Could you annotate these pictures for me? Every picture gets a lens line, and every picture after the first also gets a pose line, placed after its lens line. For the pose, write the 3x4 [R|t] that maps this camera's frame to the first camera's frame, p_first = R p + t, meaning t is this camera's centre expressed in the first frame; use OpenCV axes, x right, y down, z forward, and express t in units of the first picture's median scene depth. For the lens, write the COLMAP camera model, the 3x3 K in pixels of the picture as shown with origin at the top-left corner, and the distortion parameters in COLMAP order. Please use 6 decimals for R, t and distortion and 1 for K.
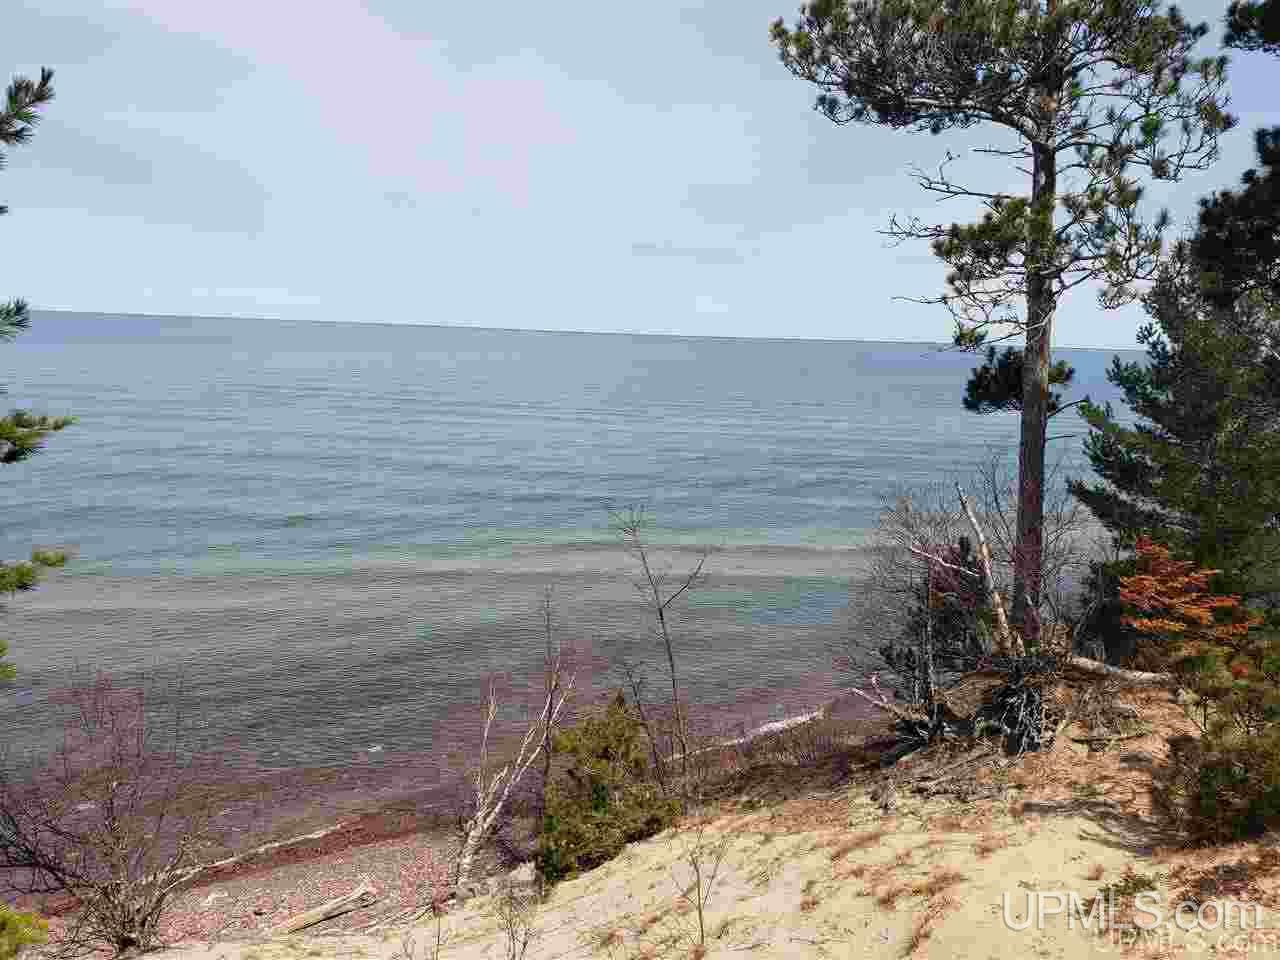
lens RADIAL K [[980.8, 0, 643.2], [0, 980.8, 466.5], [0, 0, 1]] dist [0.015970, 0.023881]
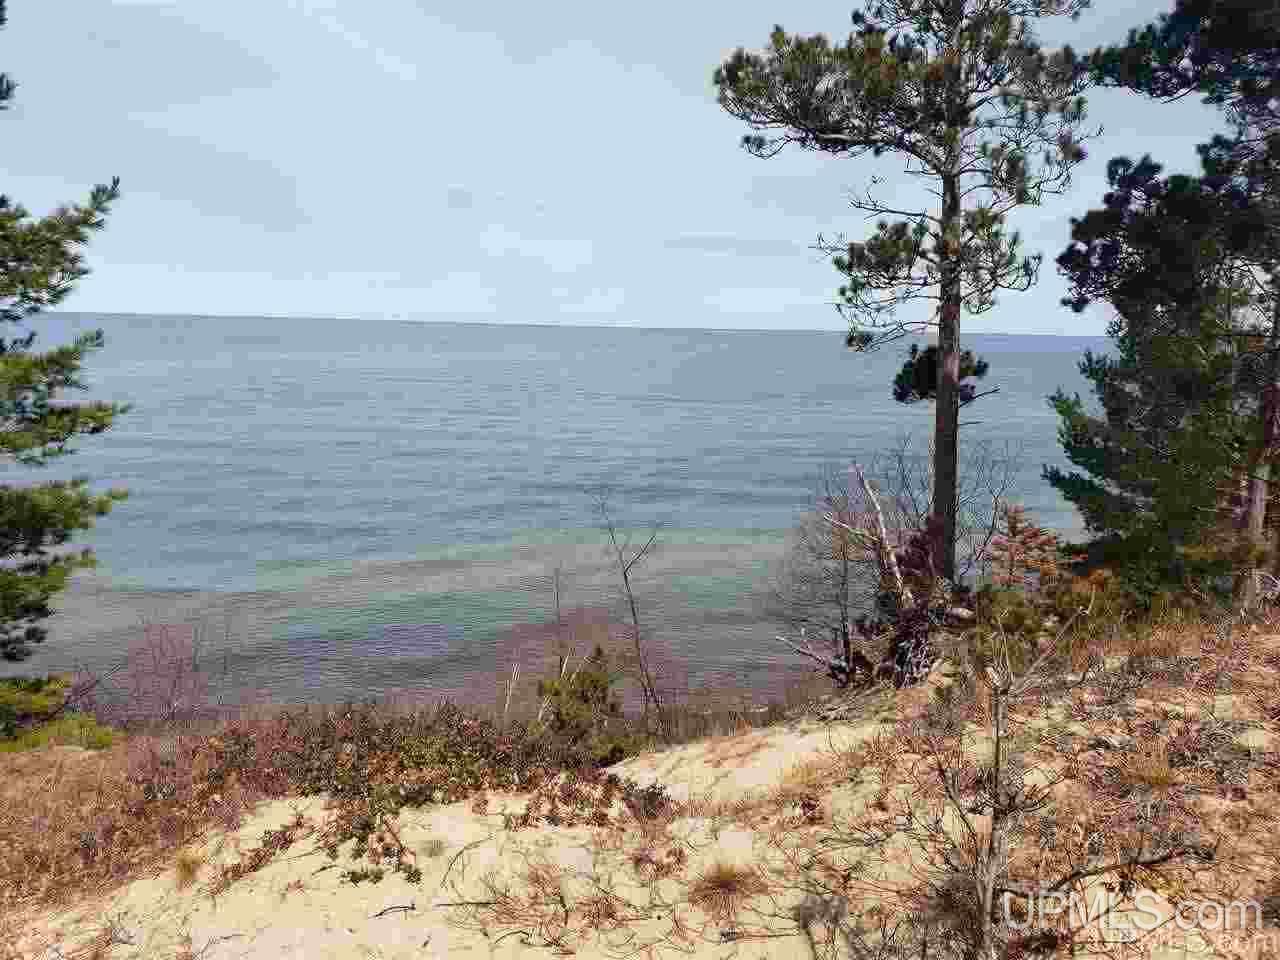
lens RADIAL K [[980.8, 0, 627.7], [0, 980.8, 469.6], [0, 0, 1]] dist [0.015970, 0.023881]
pose [[0.997262, -0.000236, -0.073944, 0.118286], [0.000855, 0.999965, 0.008346, 0.014856], [0.073939, -0.008387, 0.997227, -0.183970]]
